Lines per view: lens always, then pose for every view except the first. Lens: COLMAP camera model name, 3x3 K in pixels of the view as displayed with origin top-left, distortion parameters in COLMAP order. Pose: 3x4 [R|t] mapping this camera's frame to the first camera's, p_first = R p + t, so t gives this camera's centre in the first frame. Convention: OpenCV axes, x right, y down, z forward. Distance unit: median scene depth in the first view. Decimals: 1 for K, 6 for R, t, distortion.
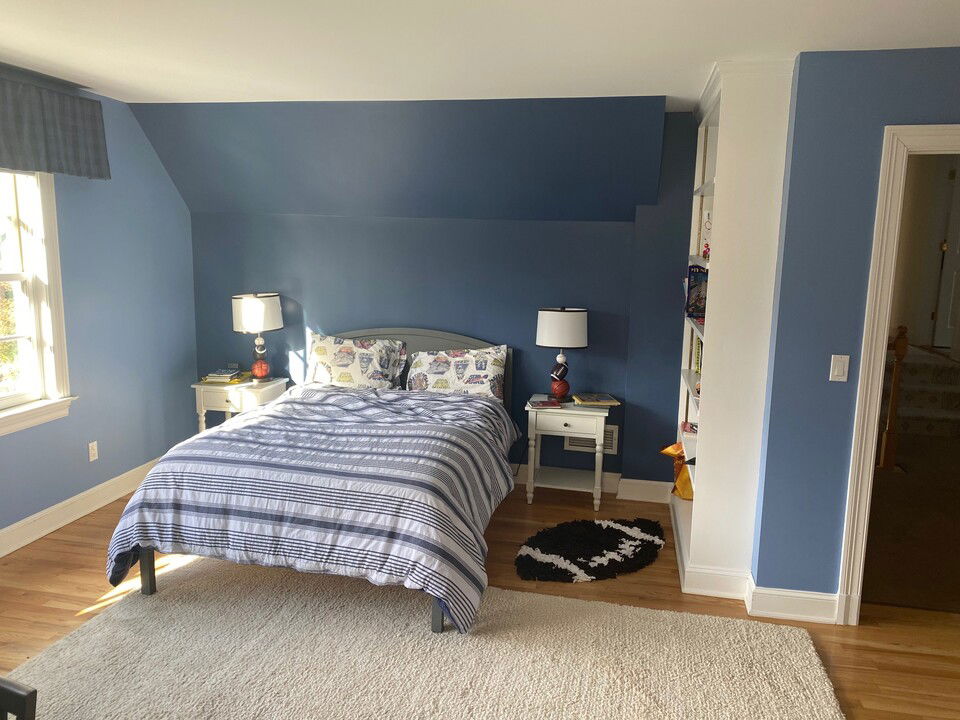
lens RADIAL K [[736.4, 0, 482.4], [0, 736.4, 357.0], [0, 0, 1]] dist [0.071910, -0.073172]
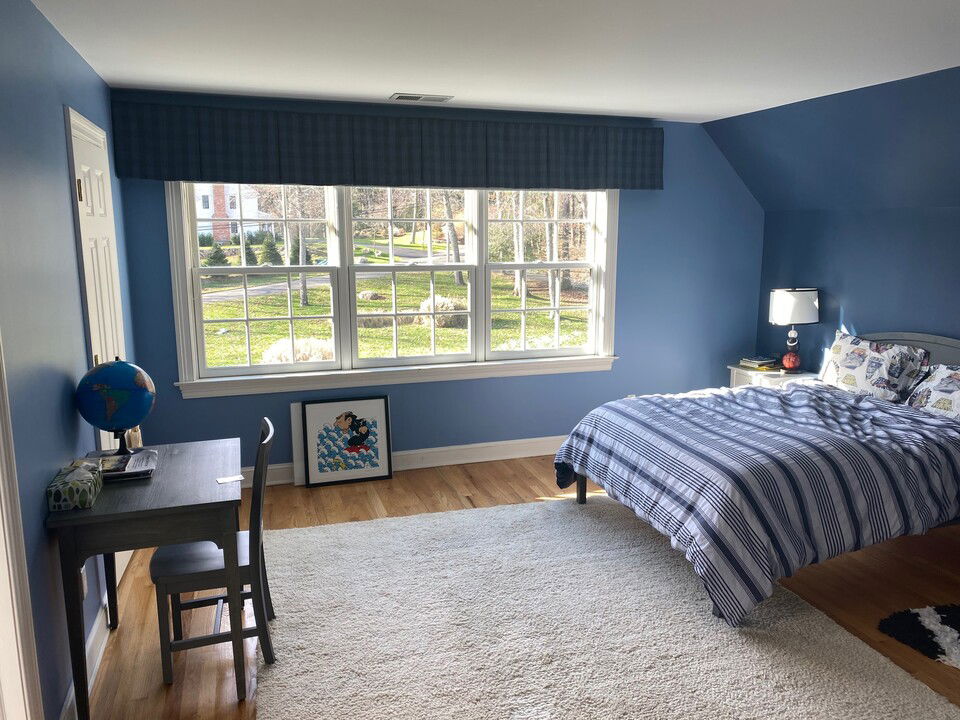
lens RADIAL K [[736.4, 0, 482.4], [0, 736.4, 357.0], [0, 0, 1]] dist [0.071910, -0.073172]
pose [[0.497975, 0.130820, -0.857267, 0.505113], [-0.129713, 0.988671, 0.075524, -0.015870], [0.857435, 0.073589, 0.509303, 0.140134]]
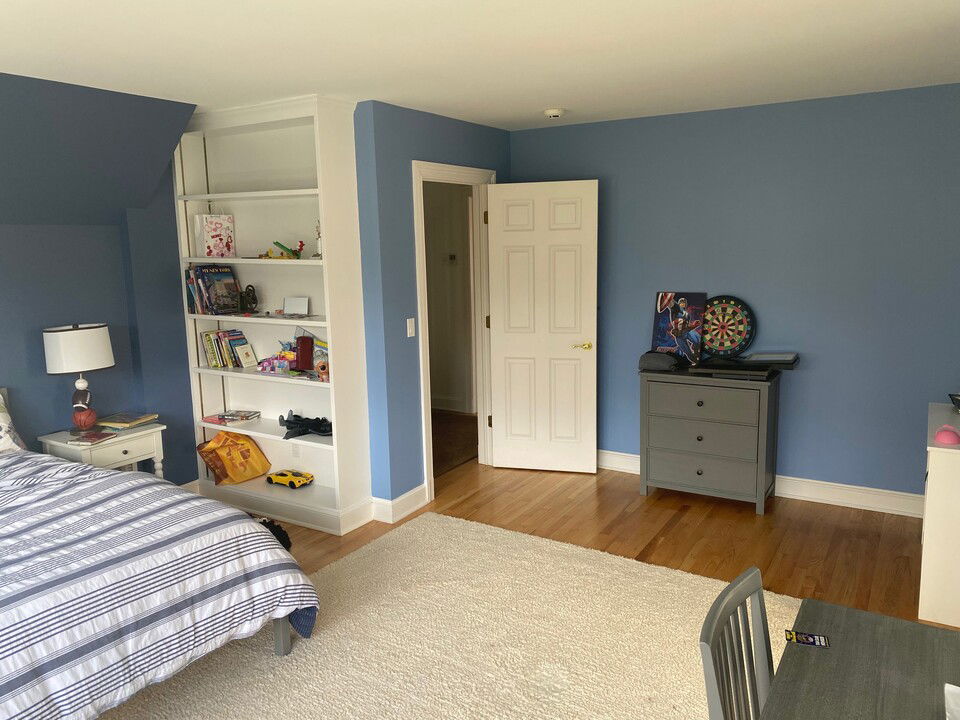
lens RADIAL K [[736.4, 0, 482.4], [0, 736.4, 357.0], [0, 0, 1]] dist [0.071910, -0.073172]
pose [[0.340007, -0.177754, 0.923471, -0.658275], [0.176217, 0.976623, 0.123105, -0.066550], [-0.923766, 0.120875, 0.363382, 0.301819]]
